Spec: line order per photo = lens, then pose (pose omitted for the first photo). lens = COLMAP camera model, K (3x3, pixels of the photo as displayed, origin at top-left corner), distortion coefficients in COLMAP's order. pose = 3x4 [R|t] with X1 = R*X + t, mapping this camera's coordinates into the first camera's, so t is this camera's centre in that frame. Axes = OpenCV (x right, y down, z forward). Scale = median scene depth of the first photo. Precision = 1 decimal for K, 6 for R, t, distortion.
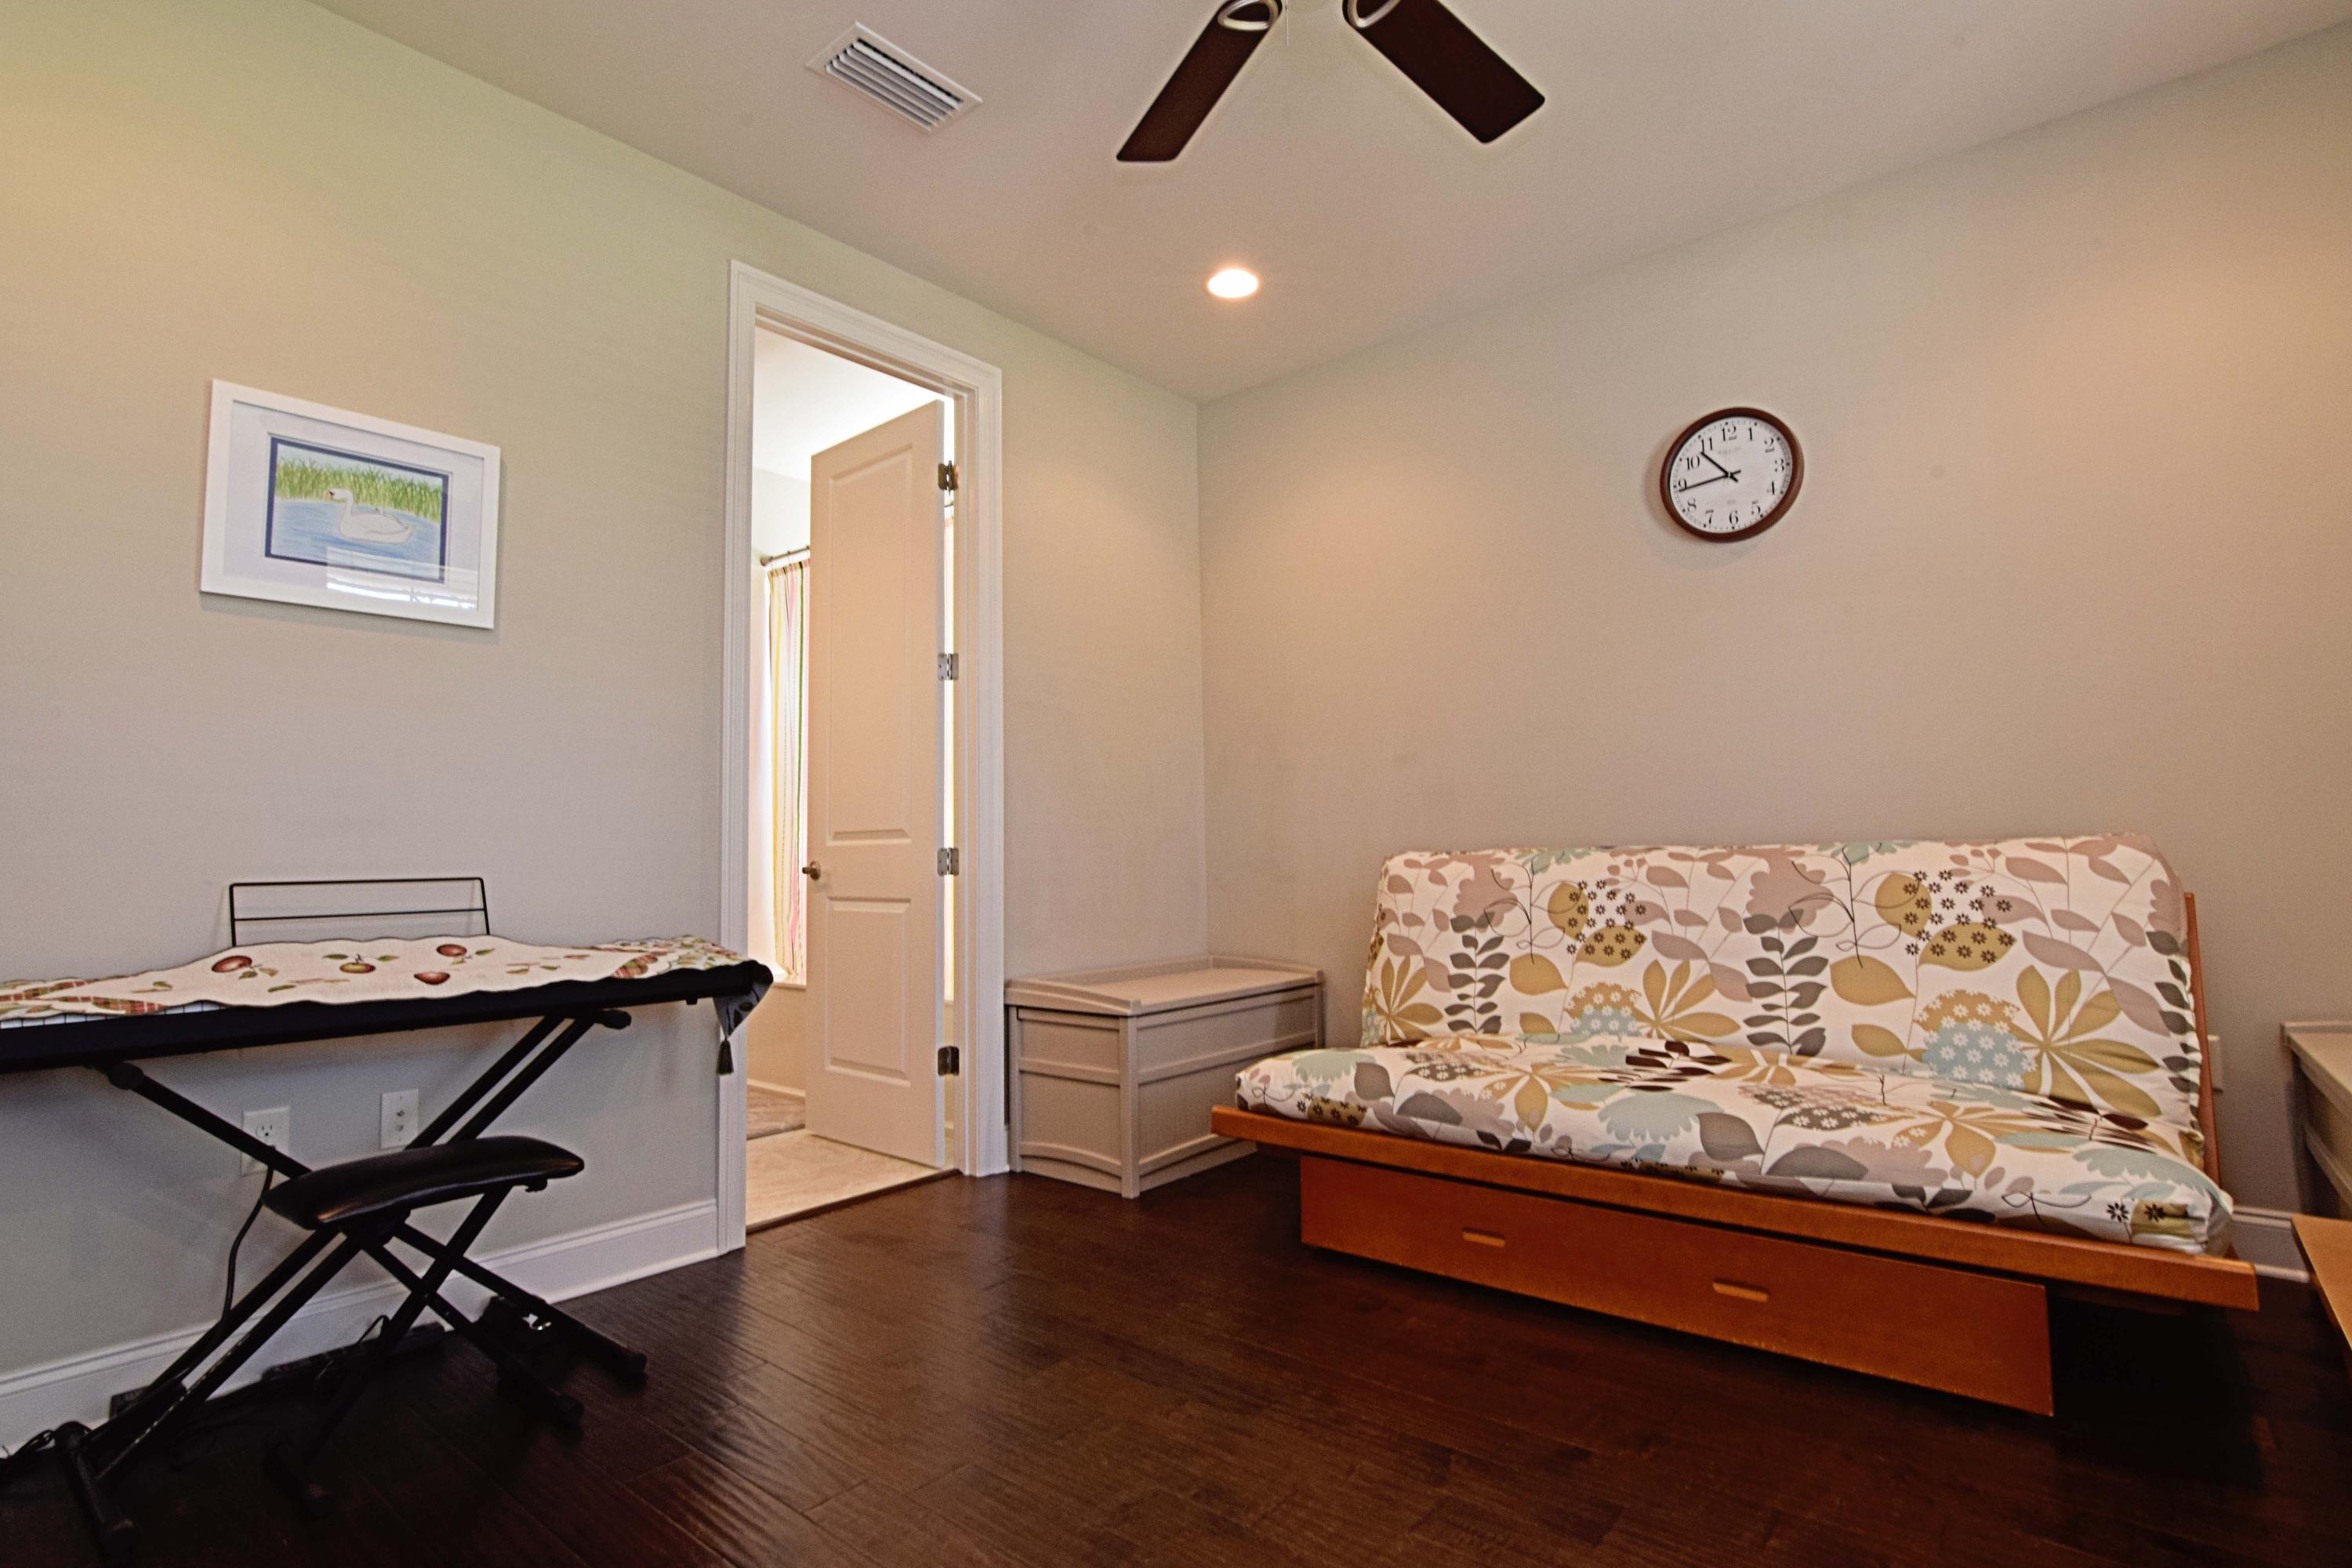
lens RADIAL K [[1152.2, 0, 1178.2], [0, 1152.2, 775.9], [0, 0, 1]] dist [-0.031519, 0.010772]
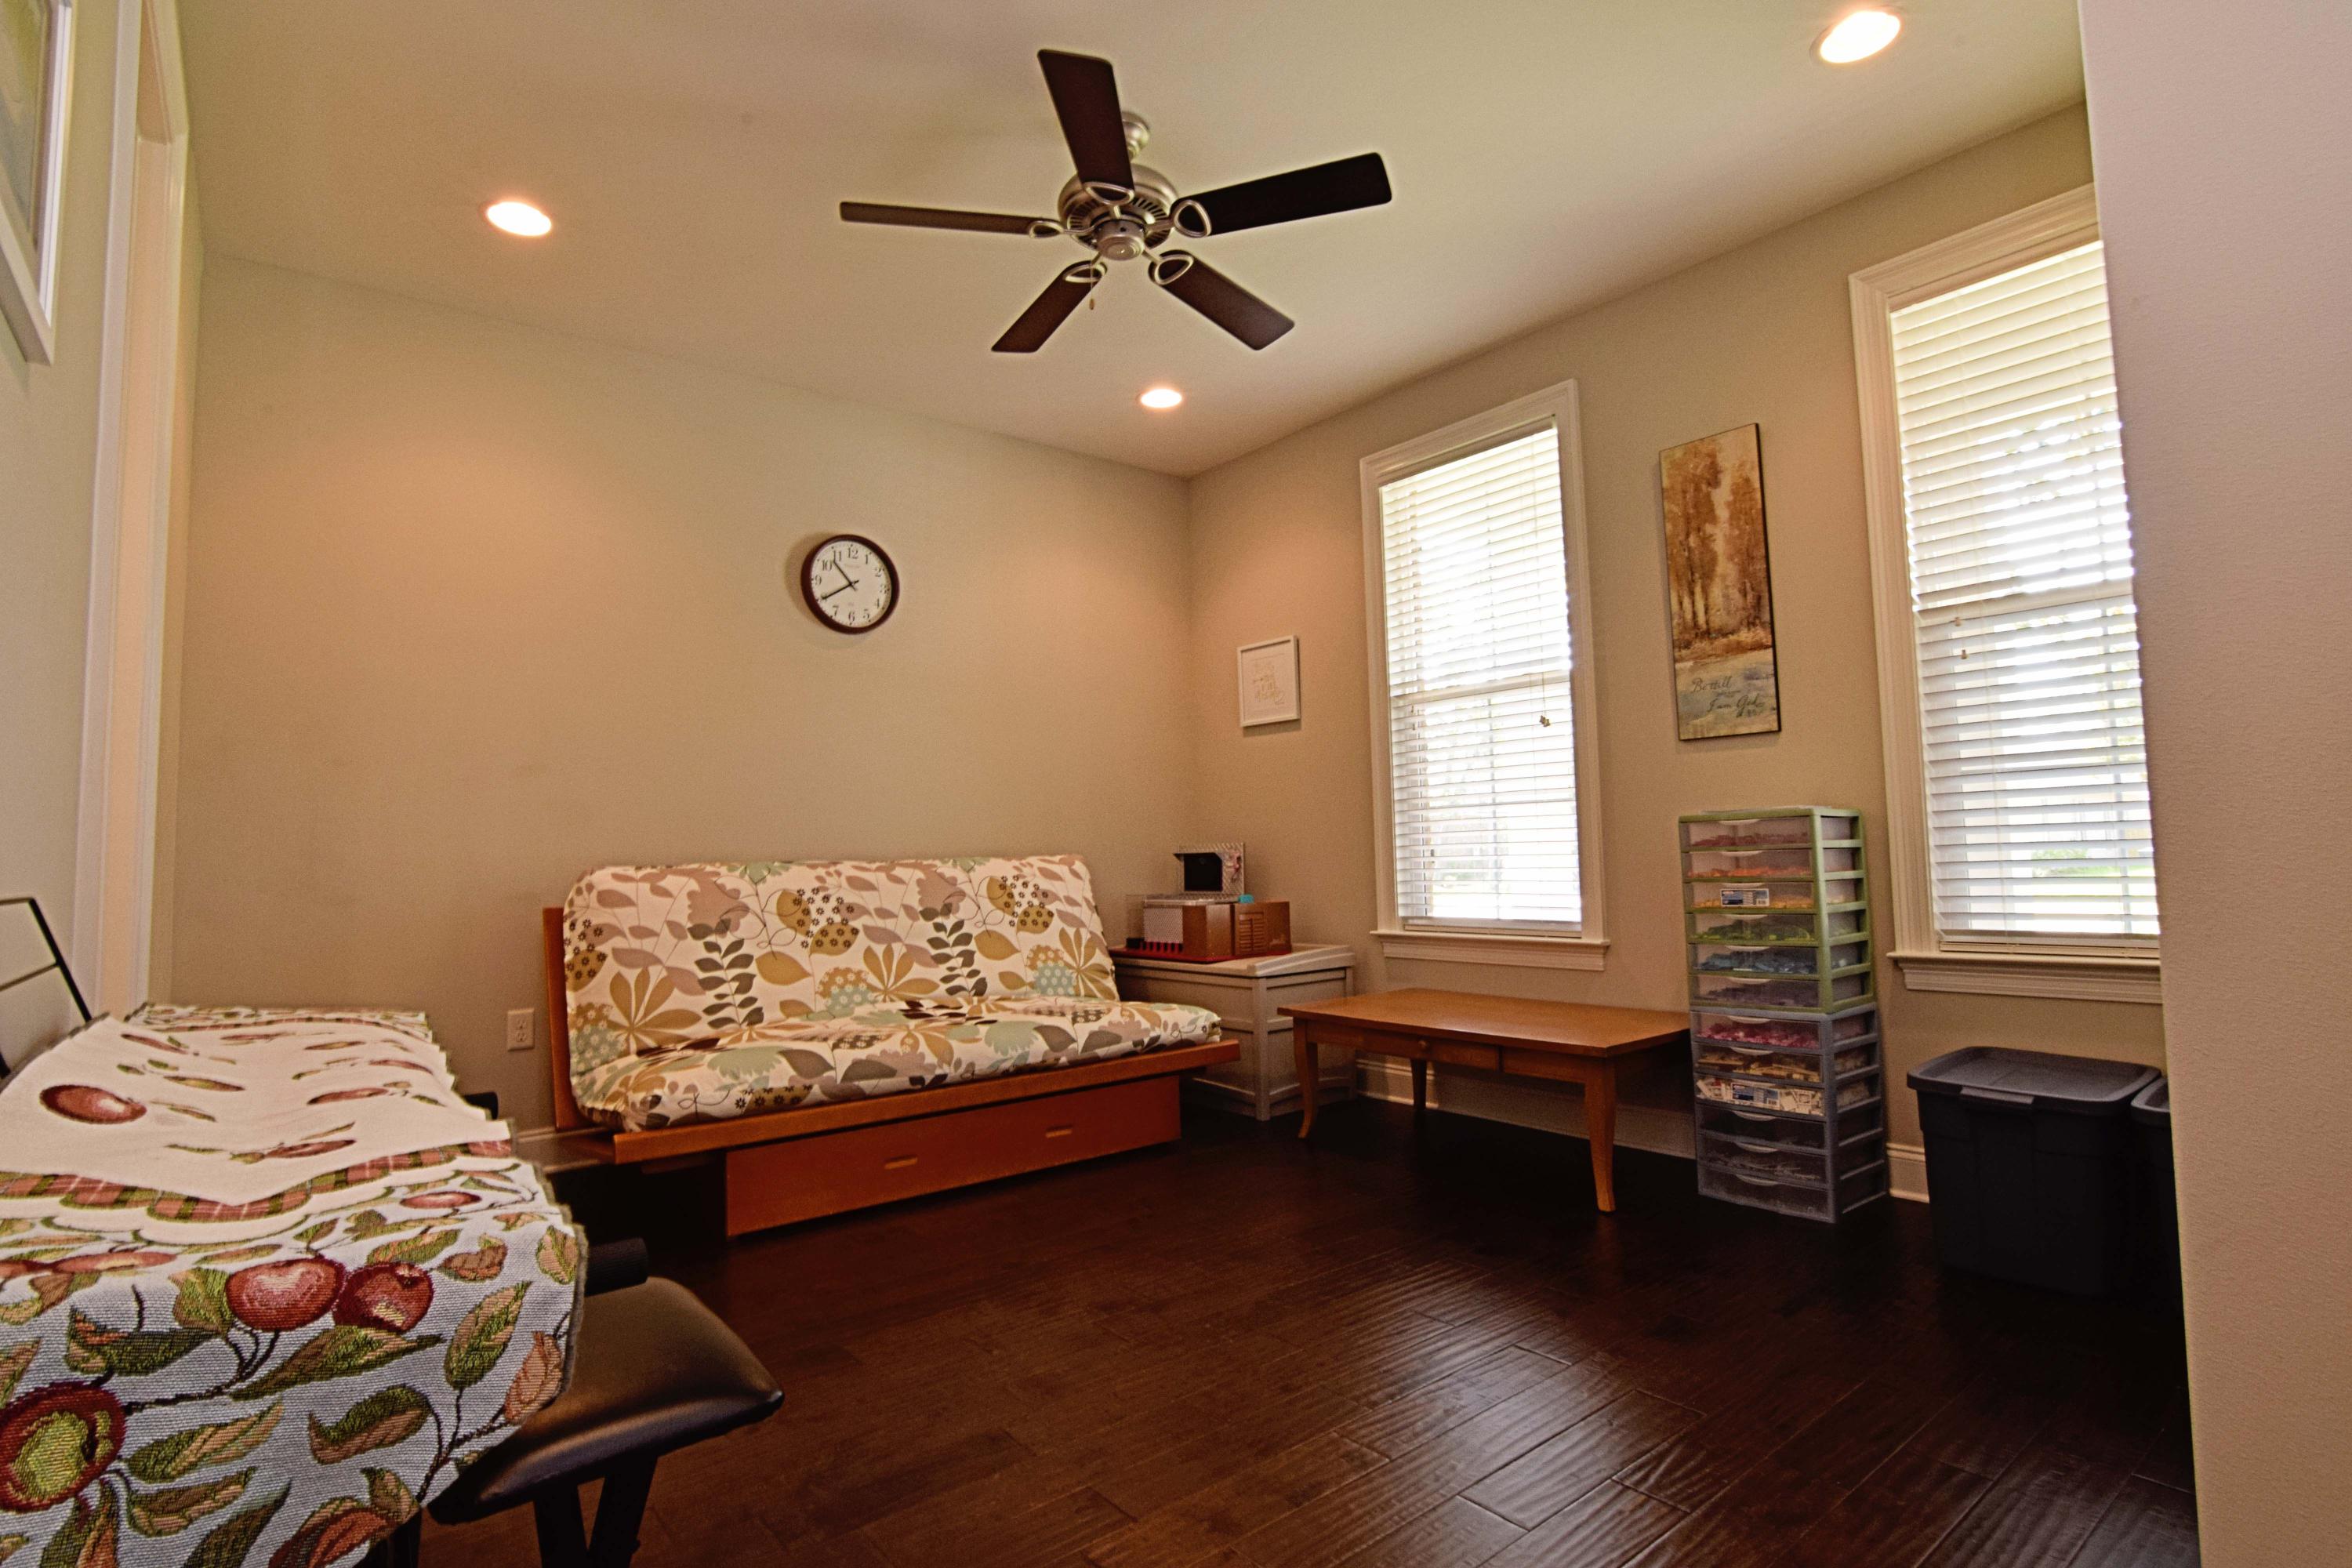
lens RADIAL K [[1152.2, 0, 1178.2], [0, 1152.2, 775.9], [0, 0, 1]] dist [-0.031519, 0.010772]
pose [[0.198117, 0.082257, 0.976721, -0.793419], [-0.046565, 0.996137, -0.074447, 0.045587], [-0.979072, -0.030731, 0.201182, 0.376683]]
